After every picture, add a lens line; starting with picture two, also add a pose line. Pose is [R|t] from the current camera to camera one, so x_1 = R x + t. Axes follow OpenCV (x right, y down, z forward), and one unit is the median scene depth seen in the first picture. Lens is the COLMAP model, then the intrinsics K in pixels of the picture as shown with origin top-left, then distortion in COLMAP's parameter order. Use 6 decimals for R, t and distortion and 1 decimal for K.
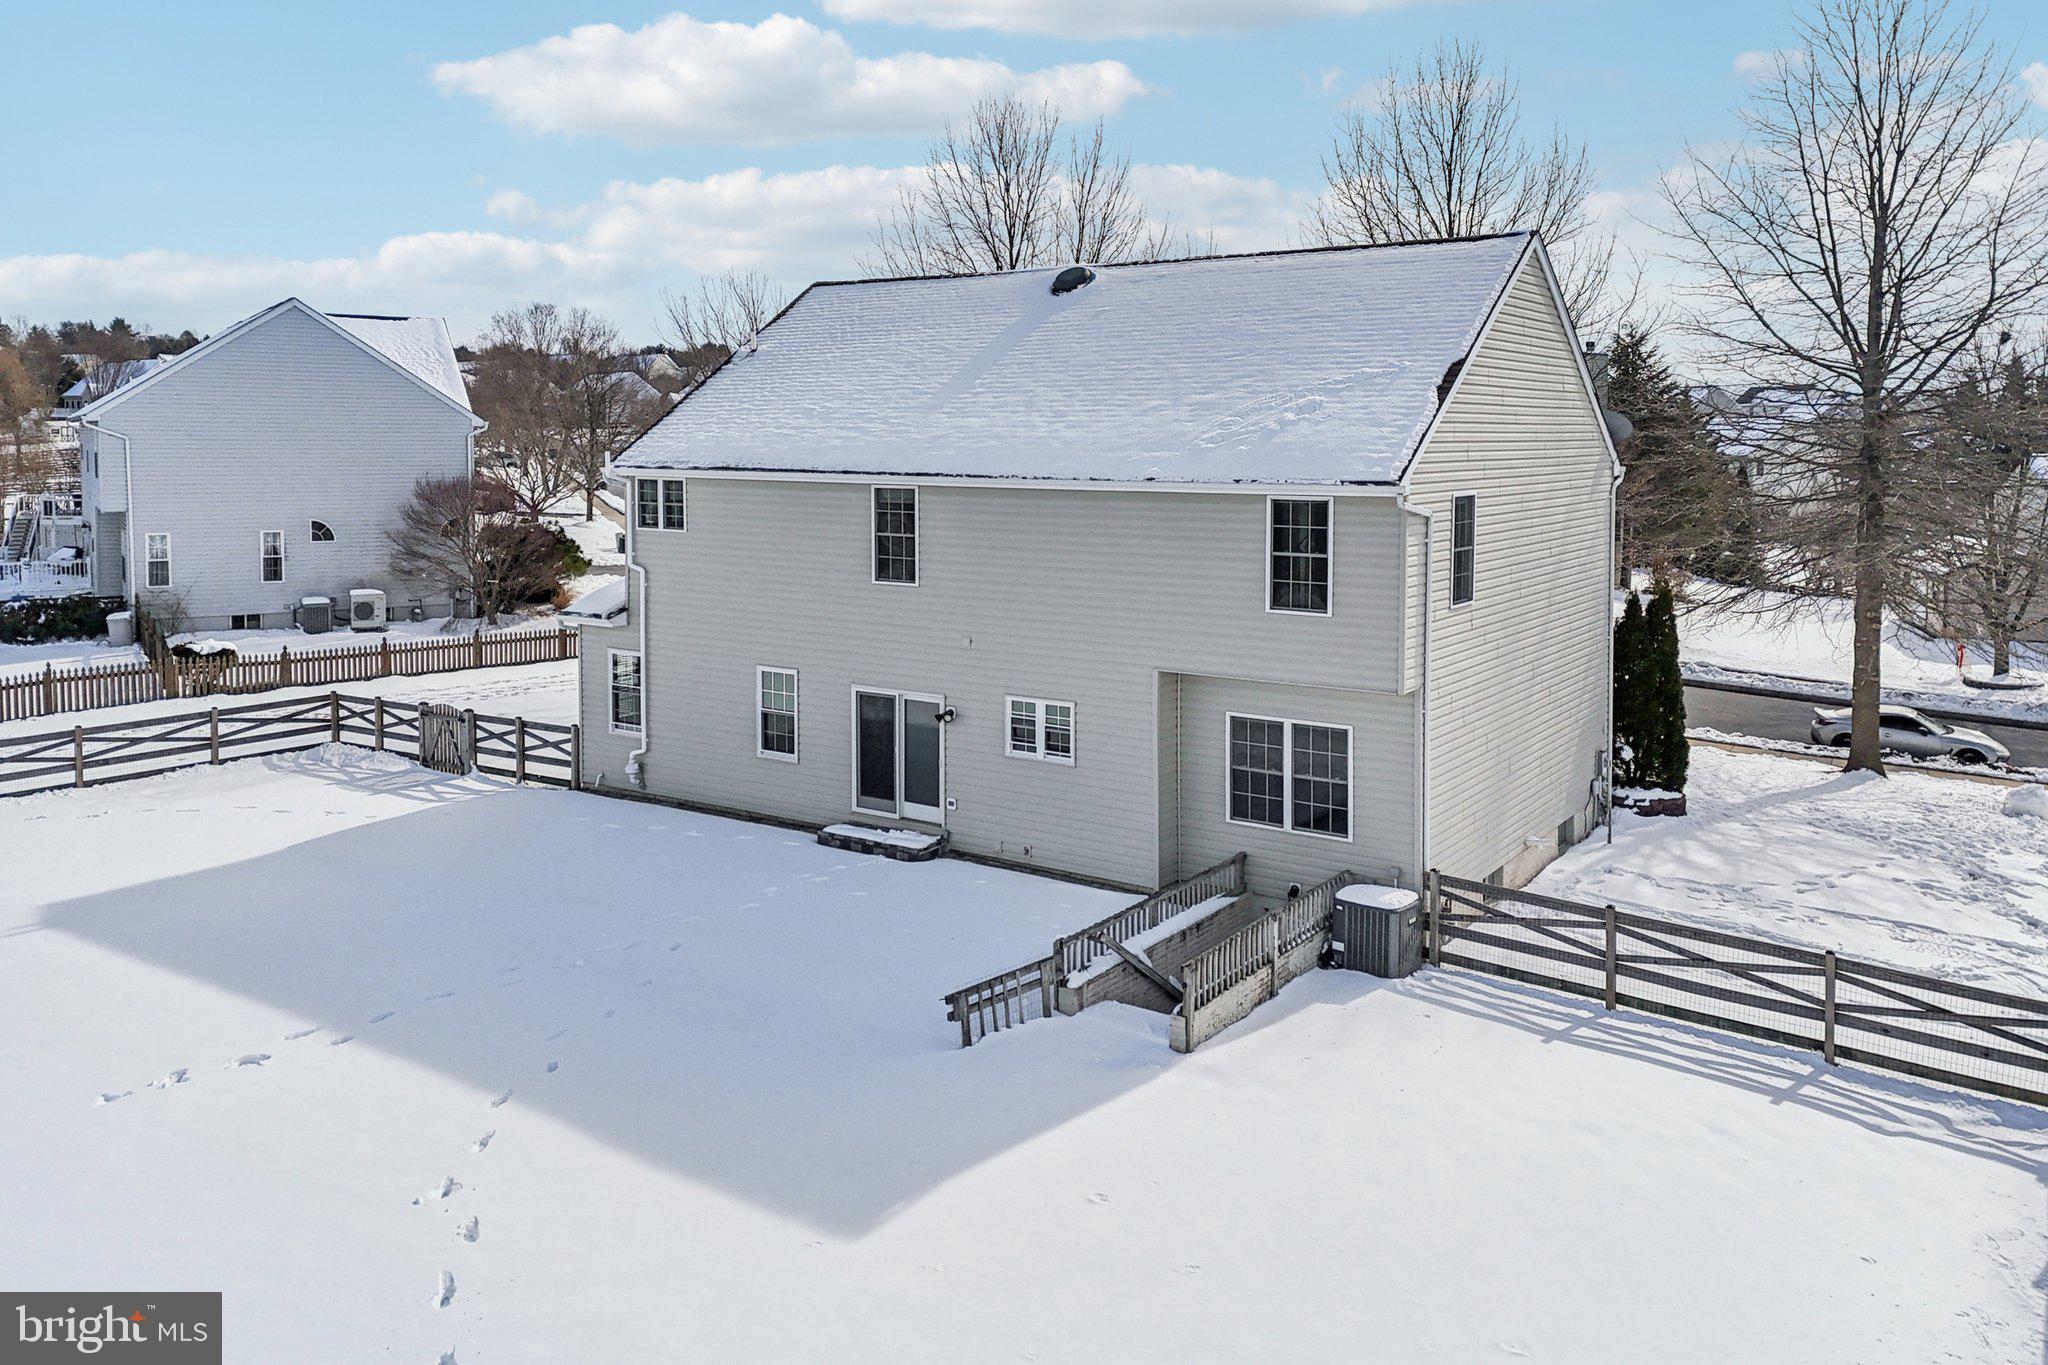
lens RADIAL K [[1543.6, 0, 1036.1], [0, 1543.6, 497.6], [0, 0, 1]] dist [0.076777, -0.070497]
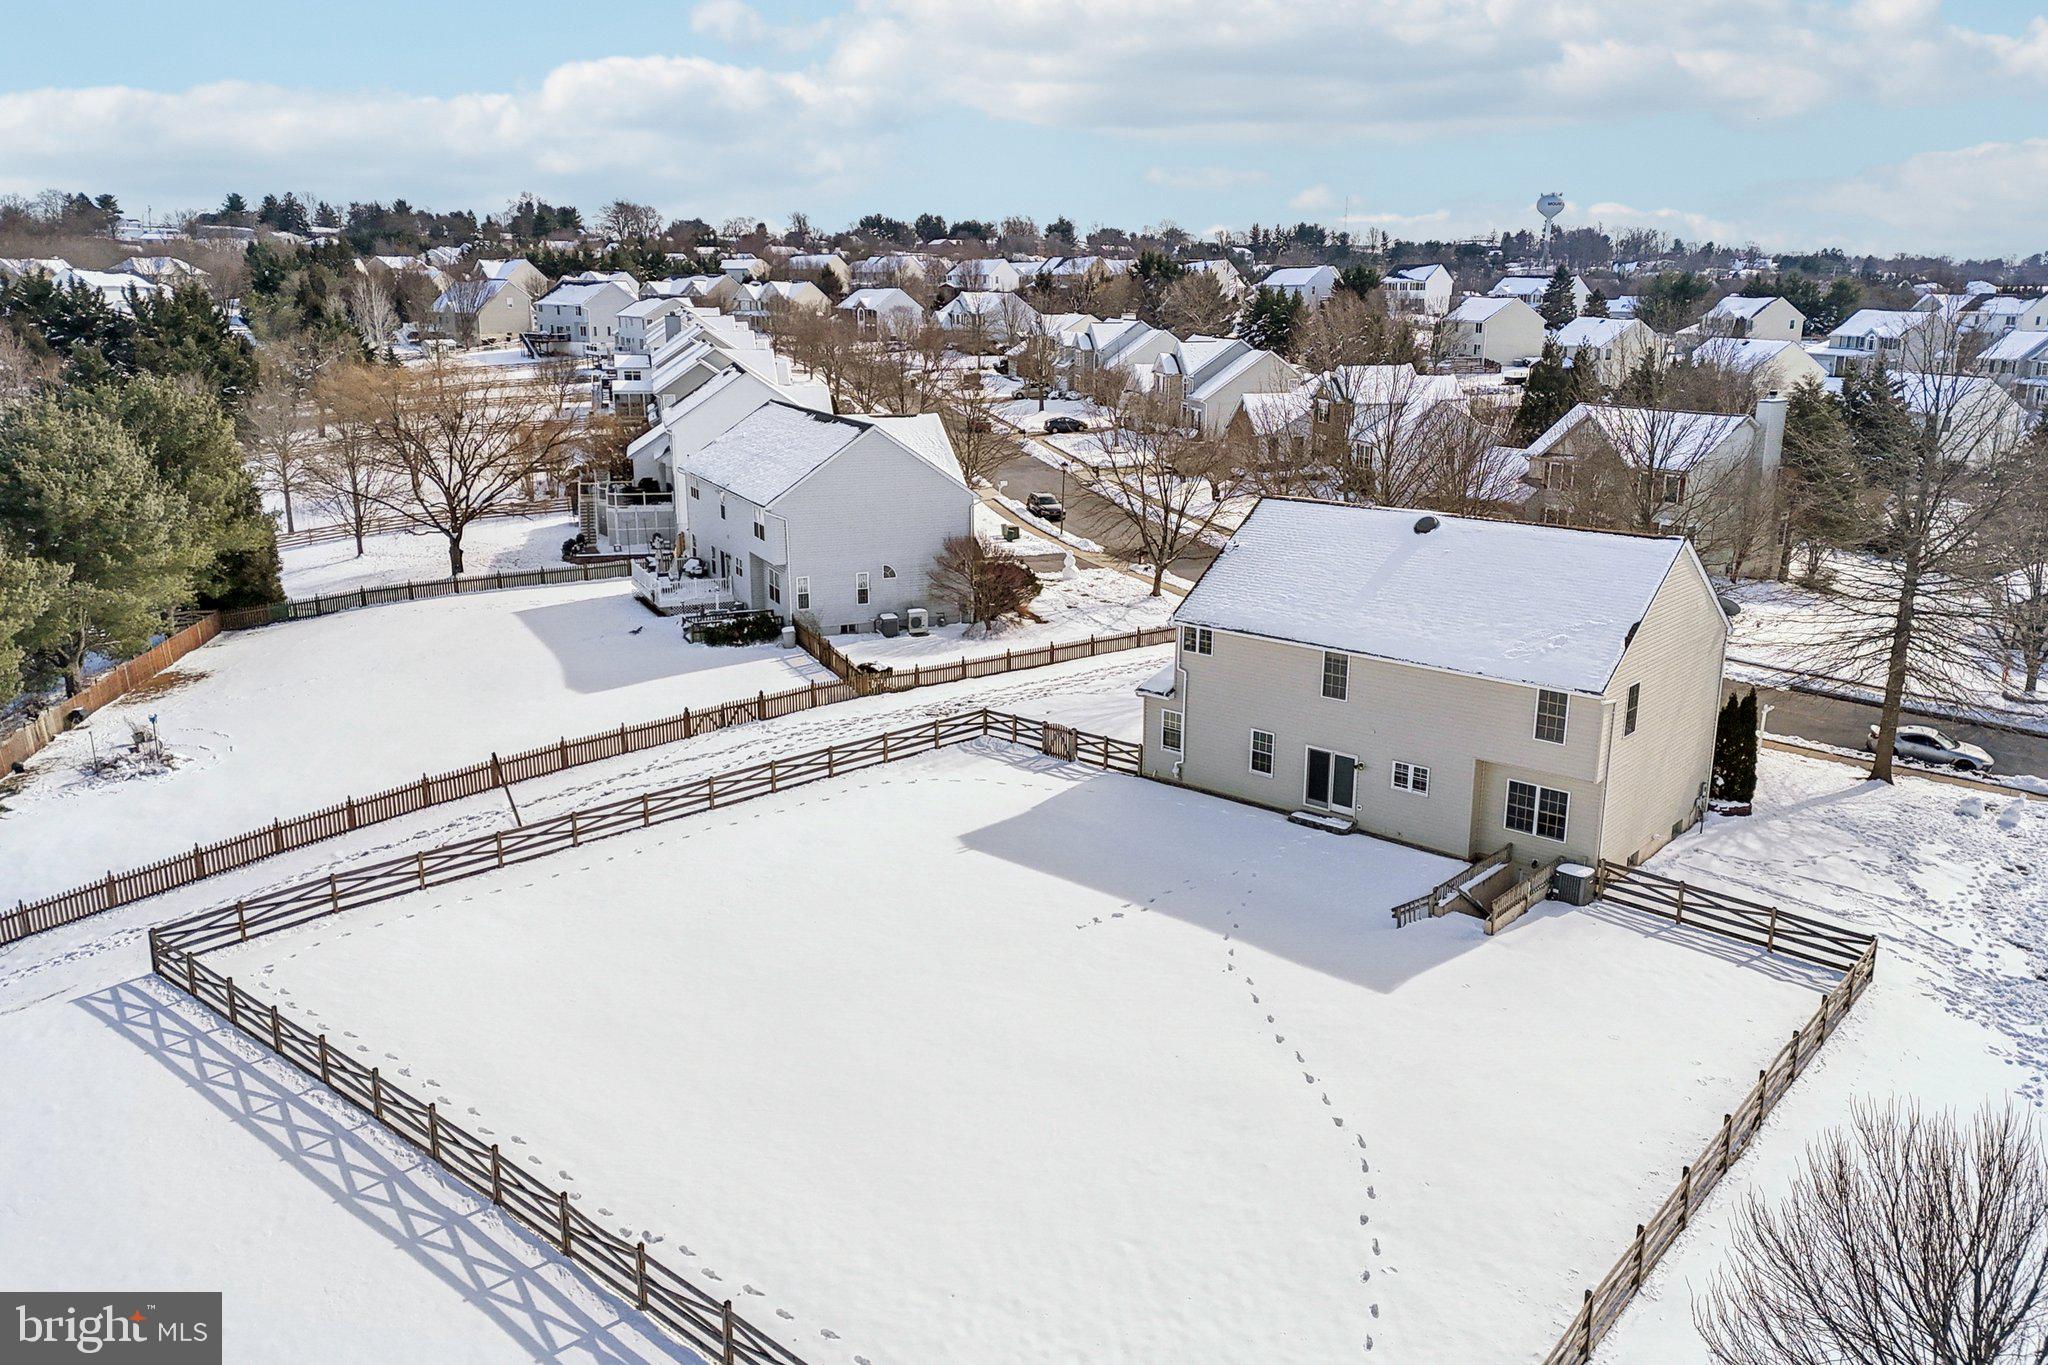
lens RADIAL K [[1489.7, 0, 1024.0], [0, 1489.7, 682.5], [0, 0, 1]] dist [0.021376, 0.002114]
pose [[0.991035, 0.031916, -0.129731, -0.241874], [-0.003469, 0.976866, 0.213822, -0.379134], [0.133555, -0.211455, 0.968220, -0.920099]]
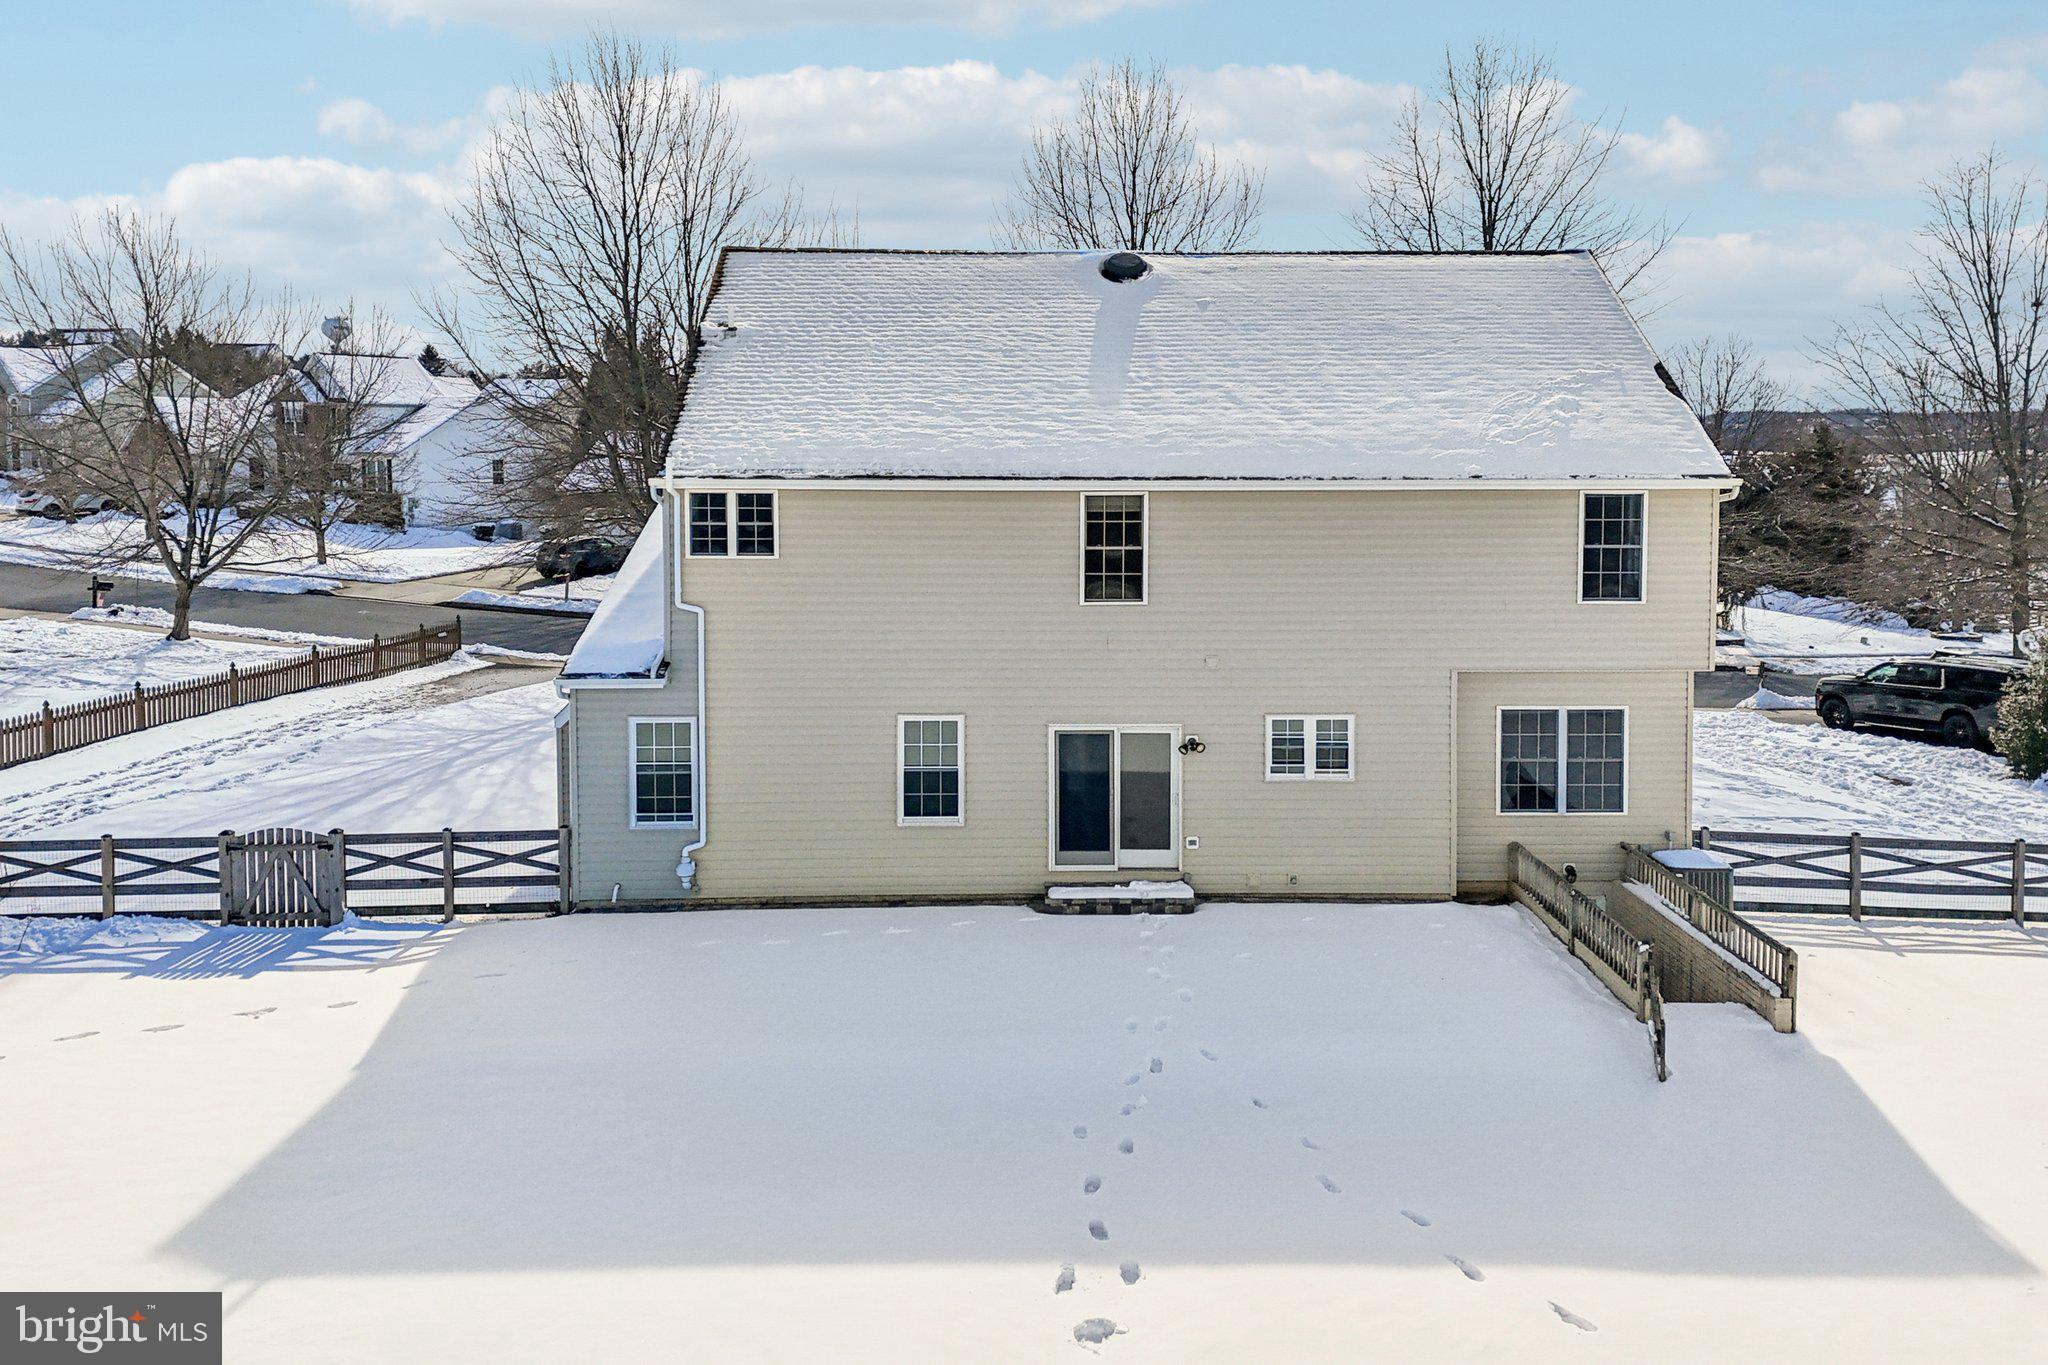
lens RADIAL K [[1543.6, 0, 1036.1], [0, 1543.6, 497.6], [0, 0, 1]] dist [0.076777, -0.070497]
pose [[0.812763, -0.026135, 0.582008, -0.642602], [0.024876, 0.999639, 0.010149, -0.014288], [-0.582063, 0.006229, 0.813120, 0.314694]]
